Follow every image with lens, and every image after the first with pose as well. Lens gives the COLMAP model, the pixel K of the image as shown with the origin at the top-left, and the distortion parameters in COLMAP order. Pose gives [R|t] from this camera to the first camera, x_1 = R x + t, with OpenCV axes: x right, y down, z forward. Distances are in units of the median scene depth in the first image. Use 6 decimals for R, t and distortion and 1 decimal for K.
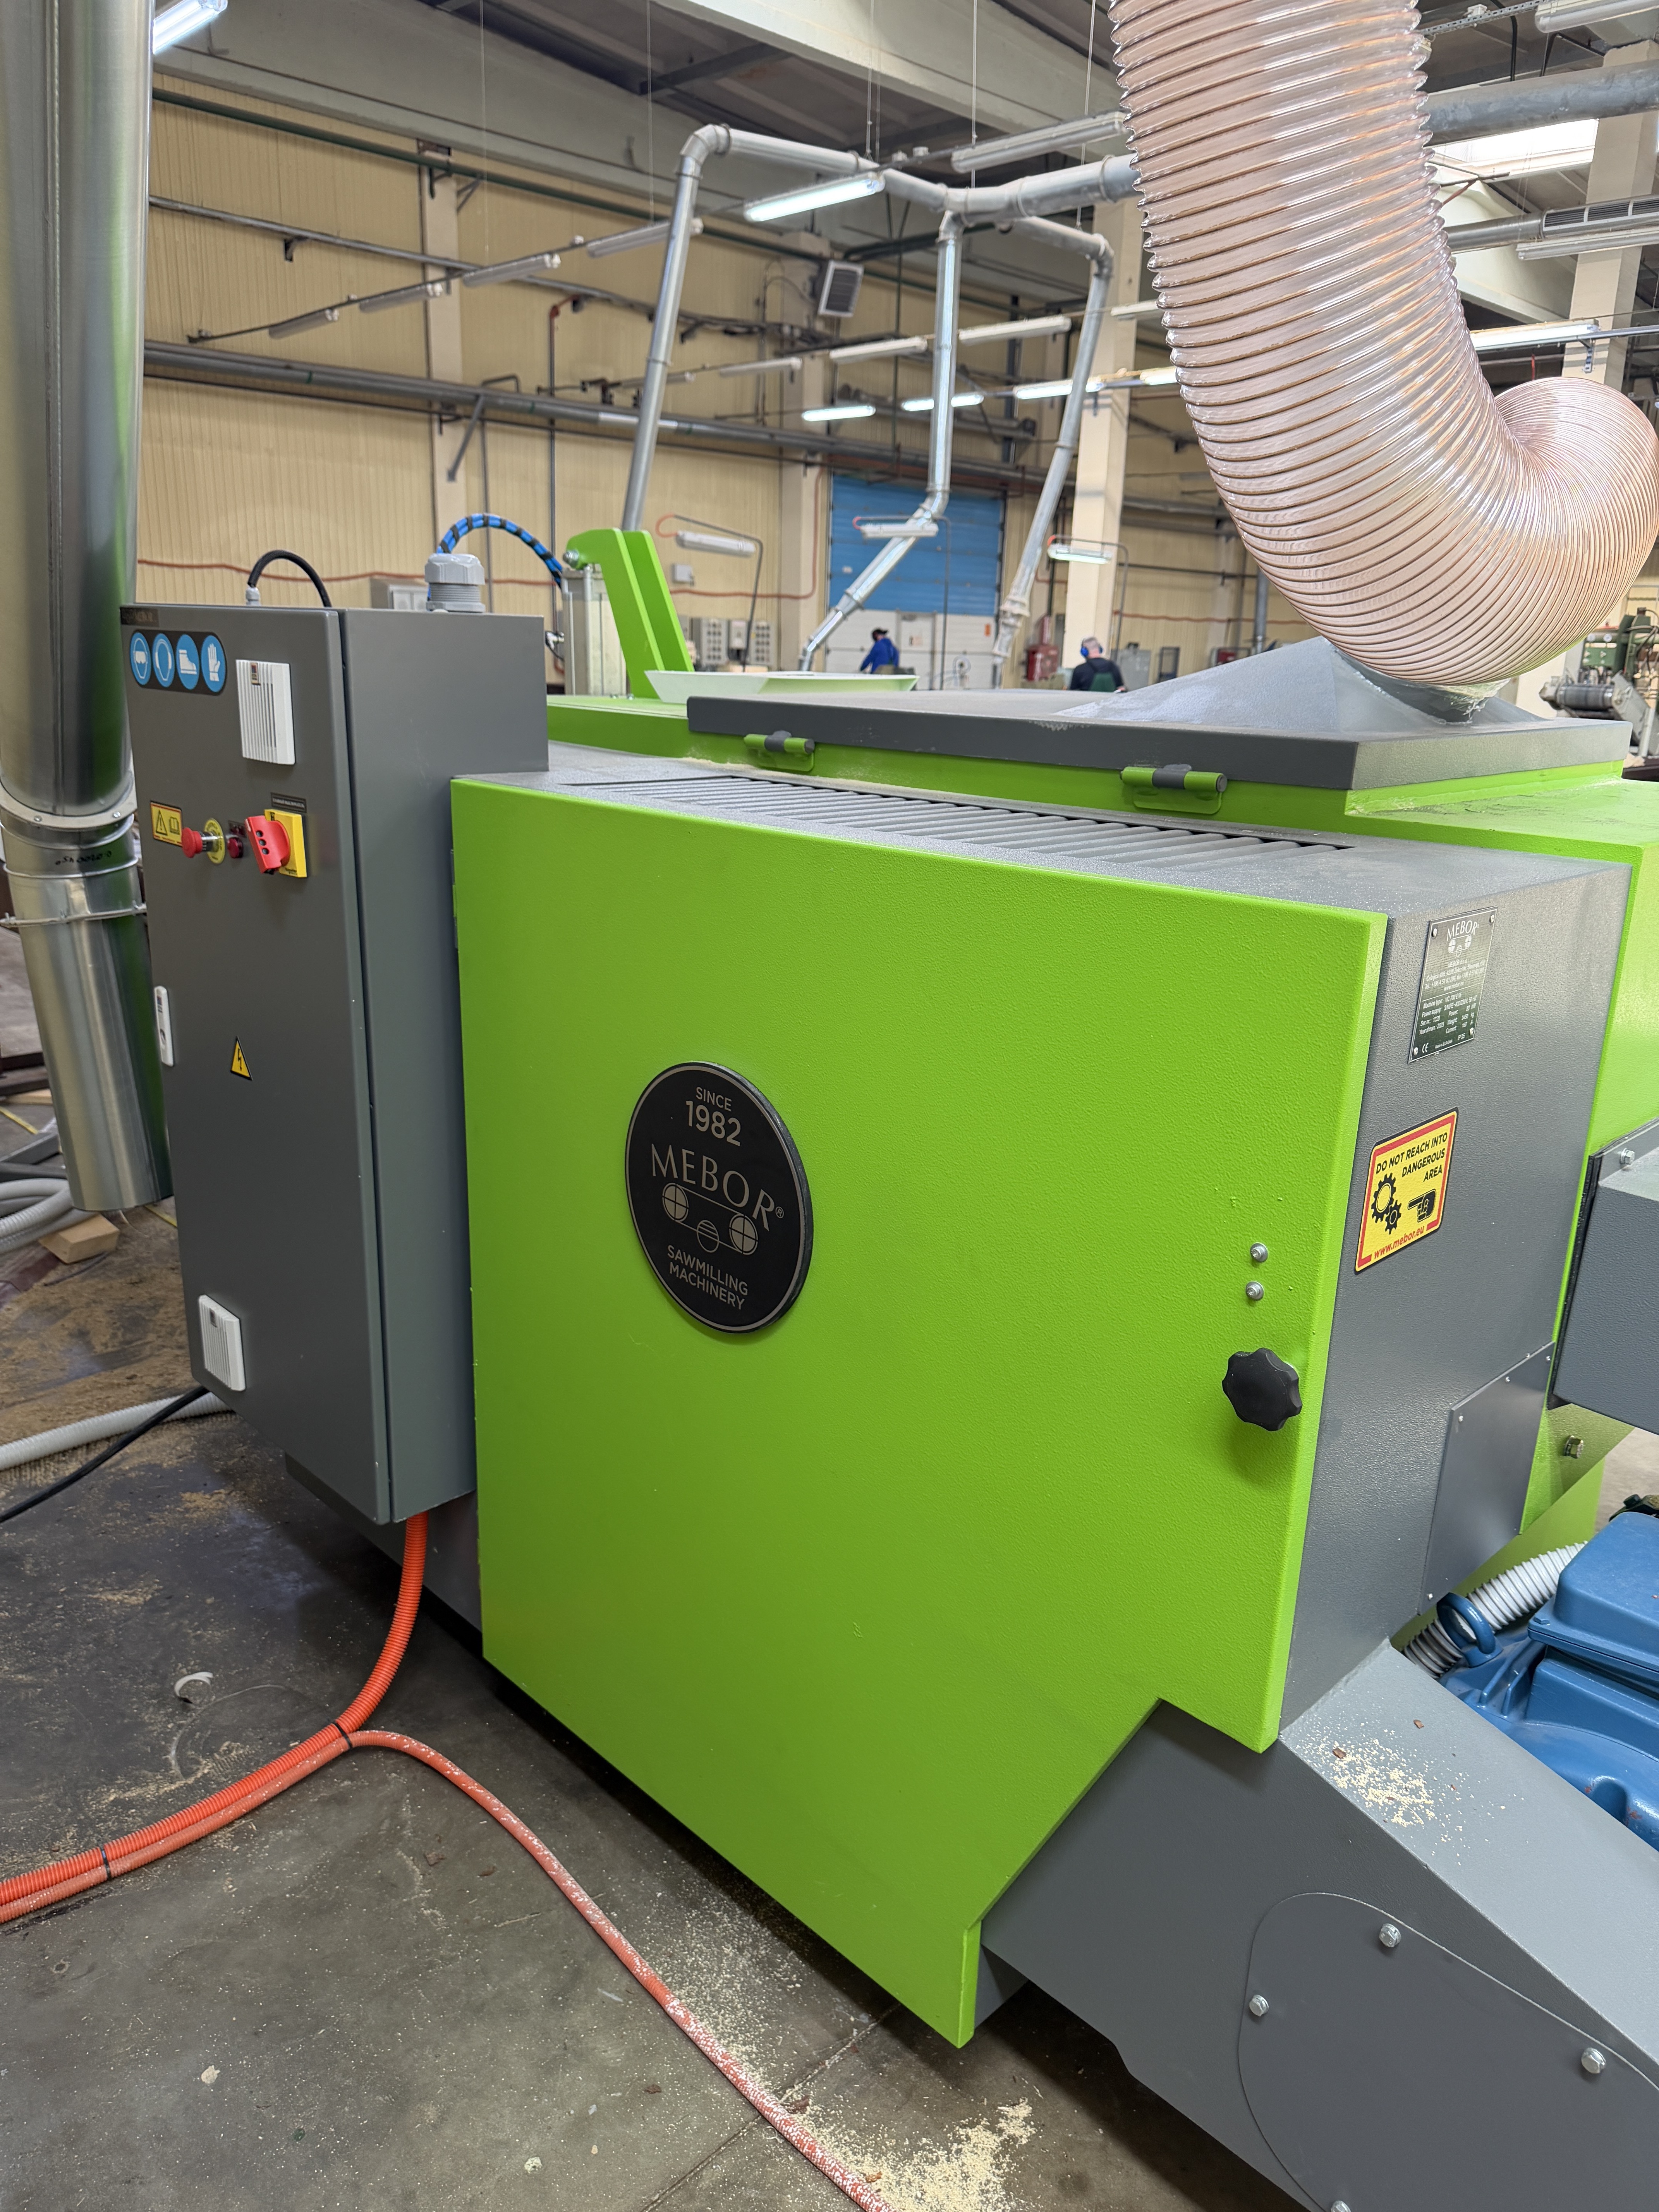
lens RADIAL K [[1599.8, 0, 822.7], [0, 1599.8, 1108.8], [0, 0, 1]] dist [0.001772, -0.004452]
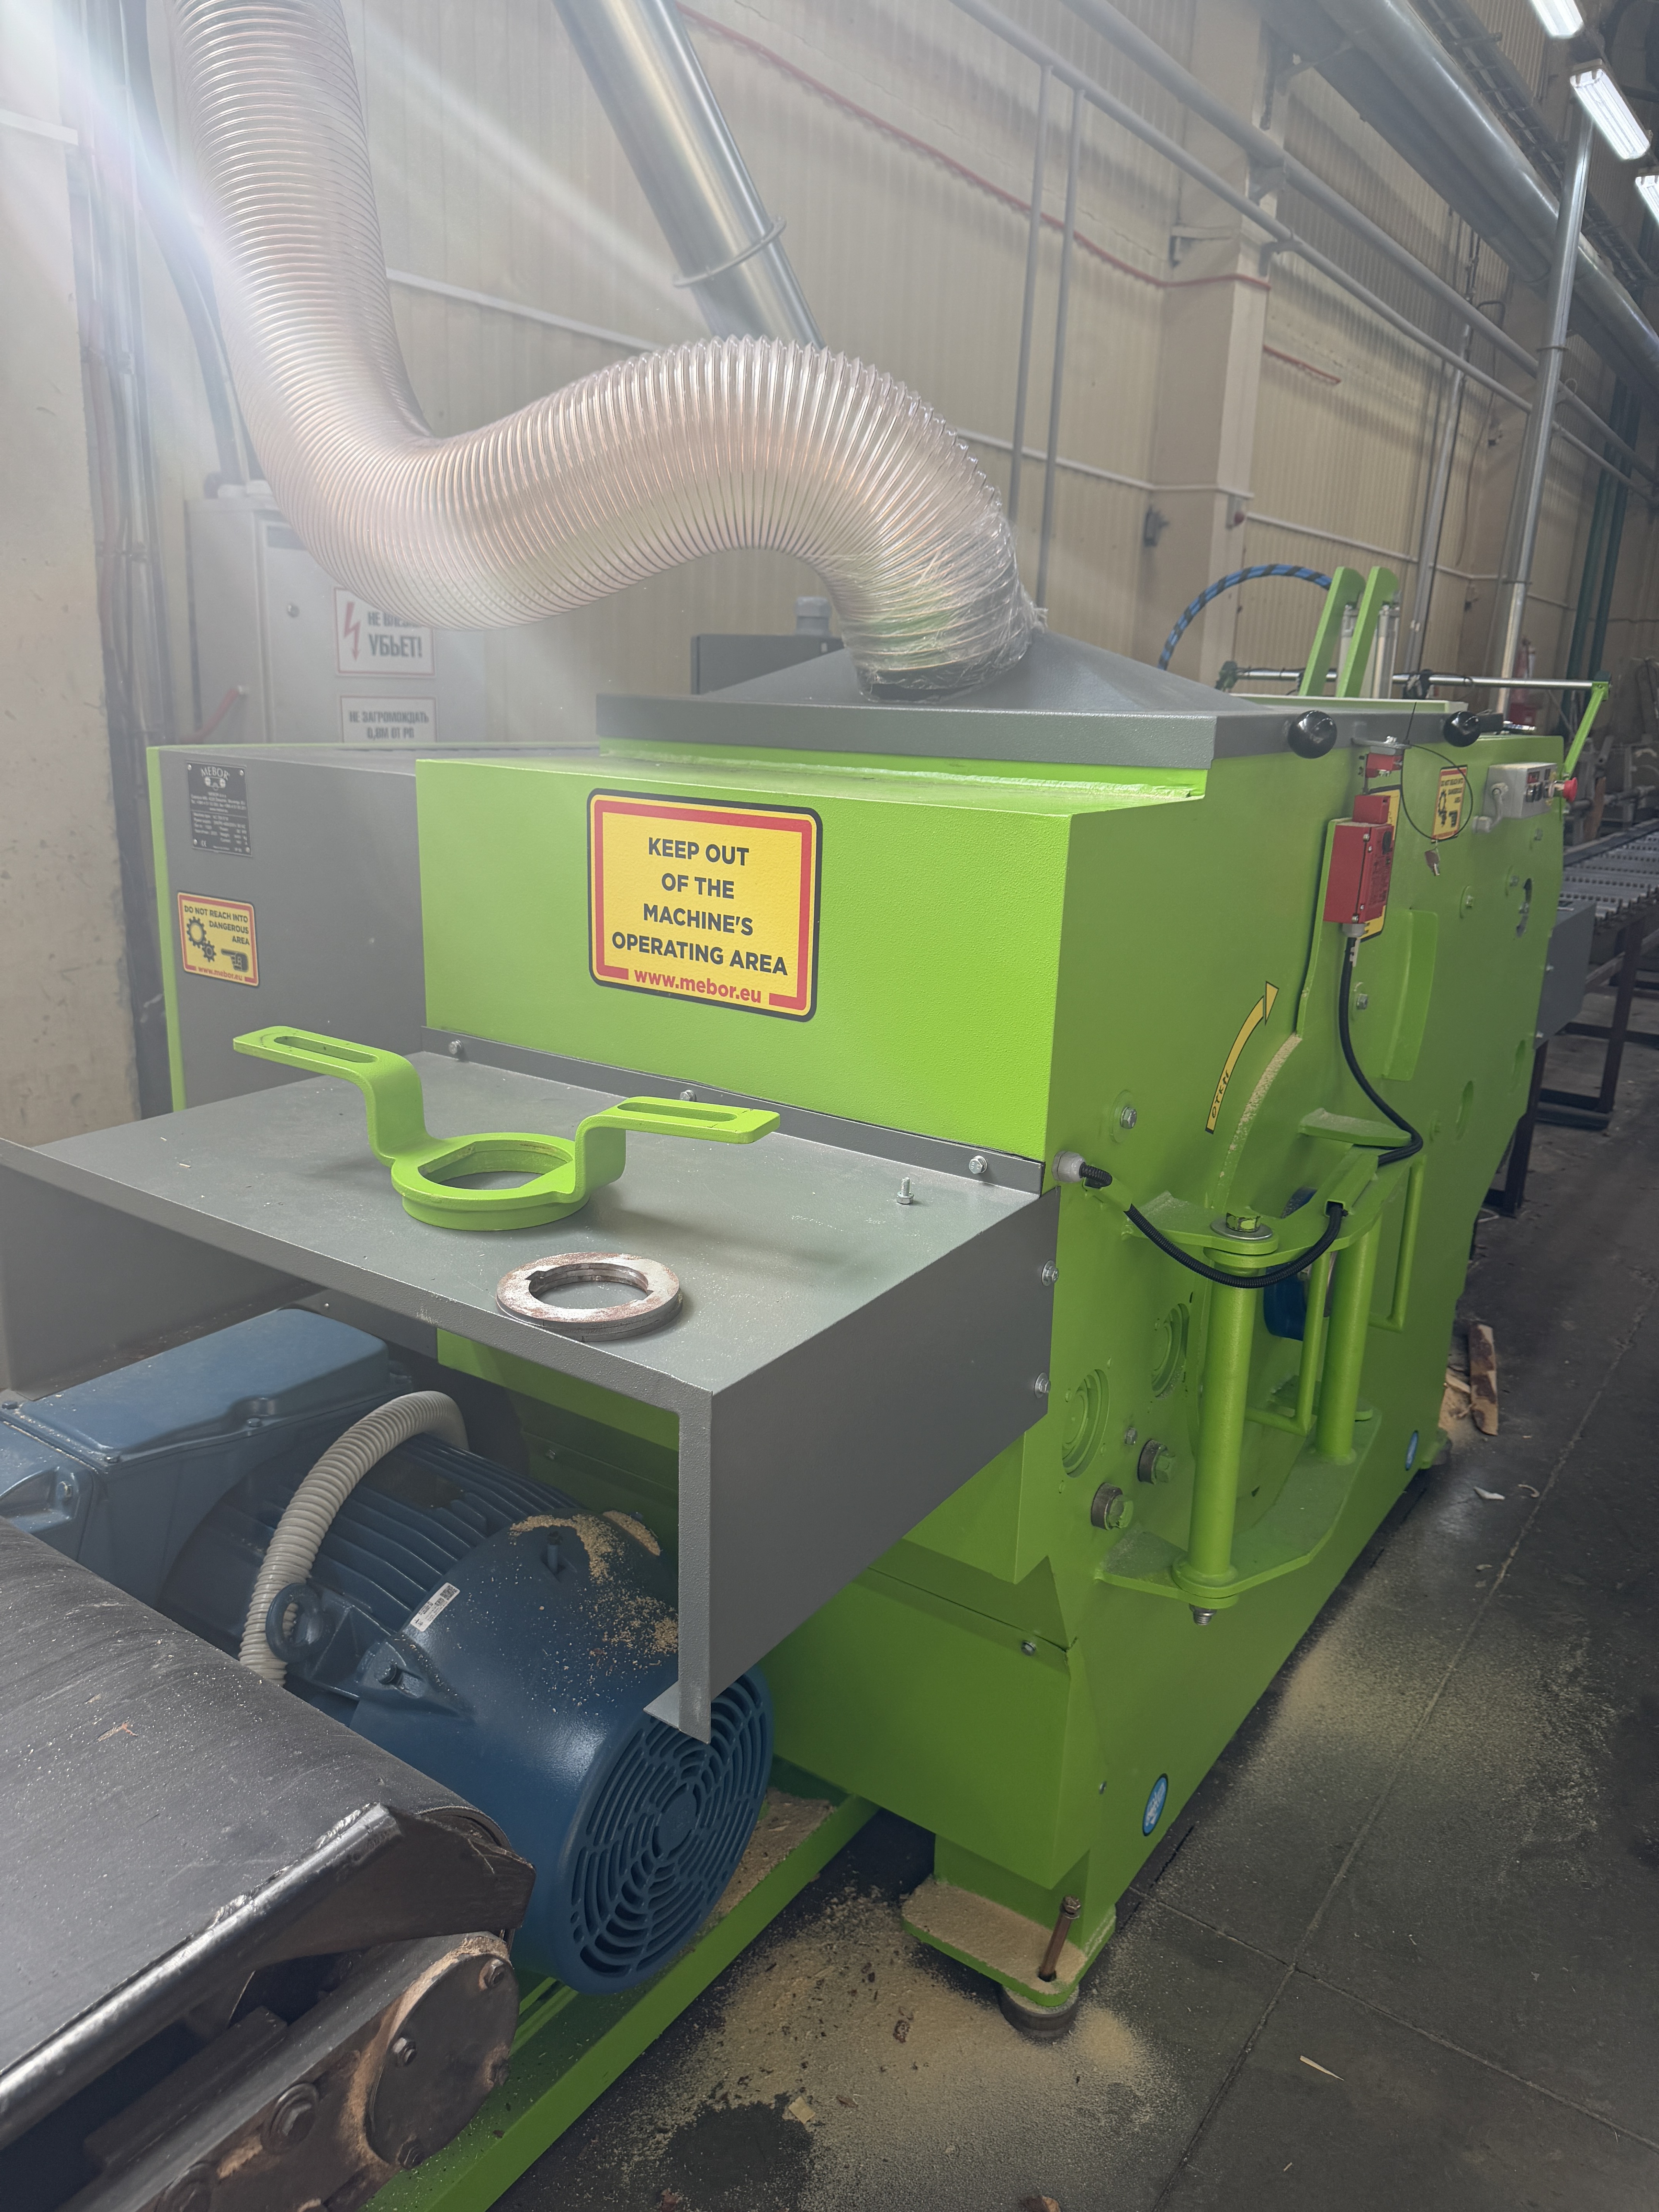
lens RADIAL K [[1590.1, 0, 829.5], [0, 1590.1, 1106.0], [0, 0, 1]] dist [0.009475, -0.007541]
pose [[0.204813, 0.242505, -0.948284, 0.843052], [-0.314173, 0.933846, 0.170957, -0.105635], [0.927010, 0.262911, 0.267453, 0.496513]]
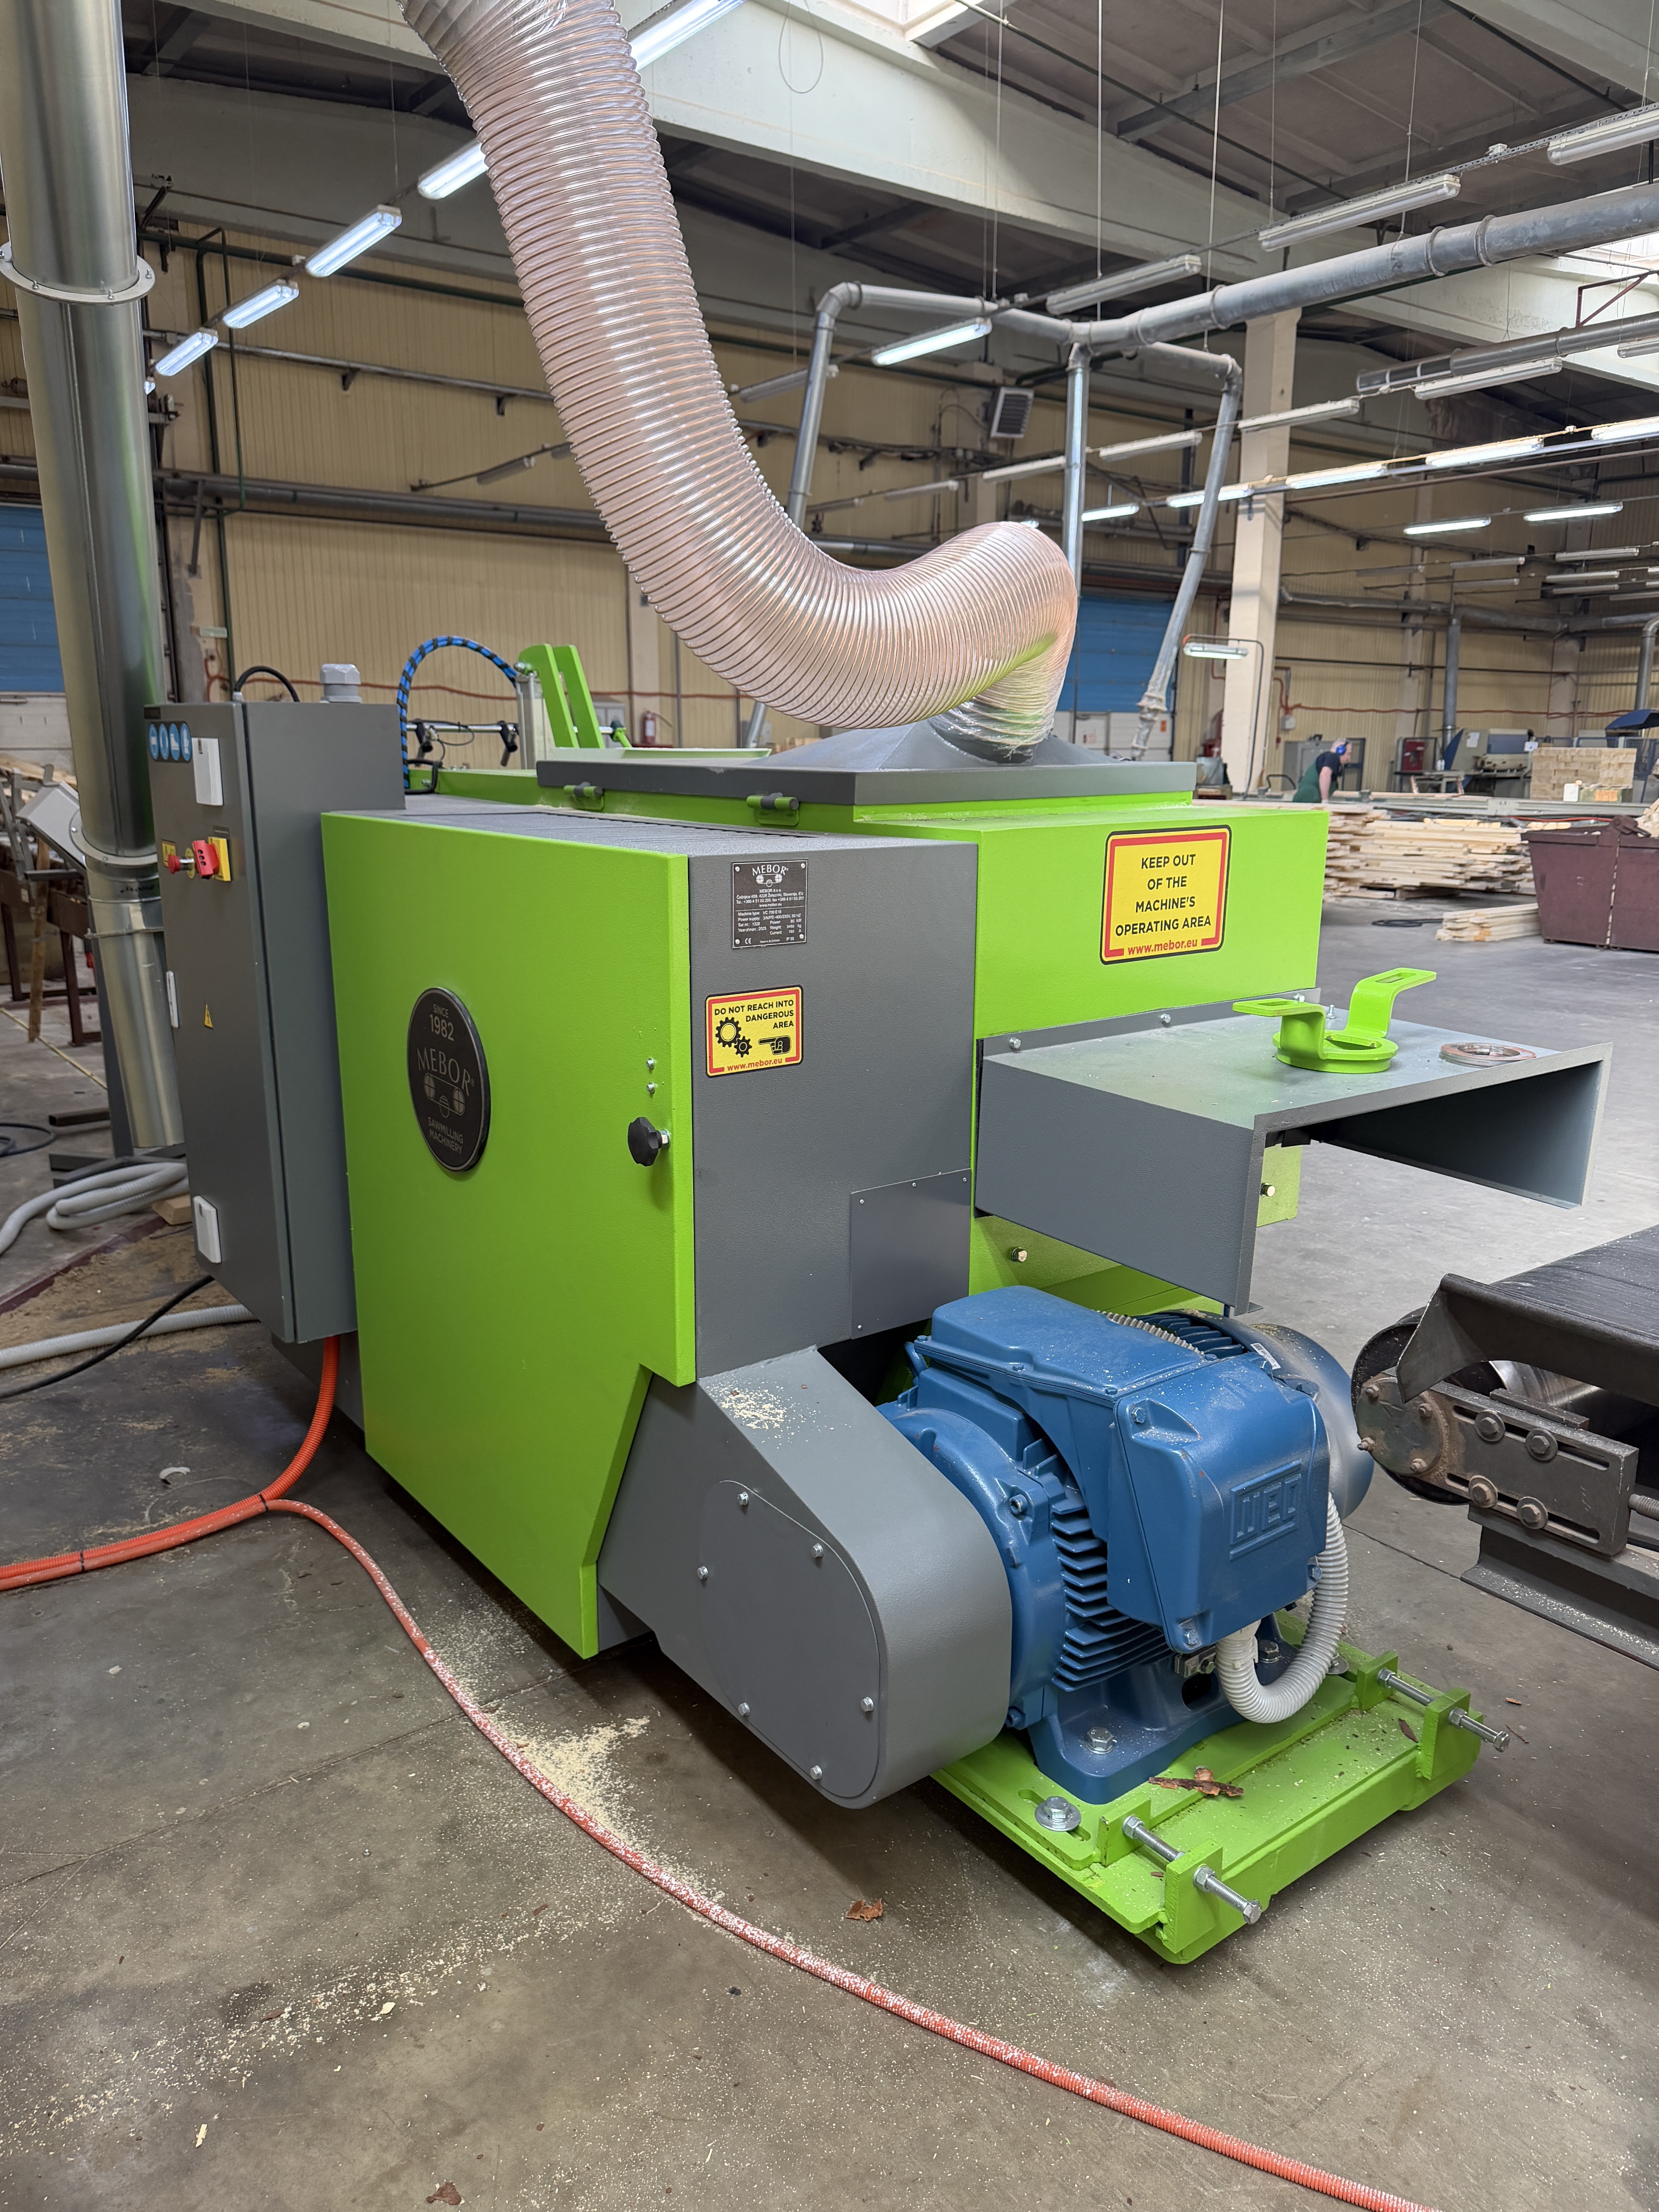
lens RADIAL K [[1590.1, 0, 829.5], [0, 1590.1, 1106.0], [0, 0, 1]] dist [0.009475, -0.007541]
pose [[0.991155, 0.006483, -0.132554, 0.274548], [-0.014686, 0.998029, -0.061004, 0.093697], [0.131897, 0.062411, 0.989297, -0.241354]]
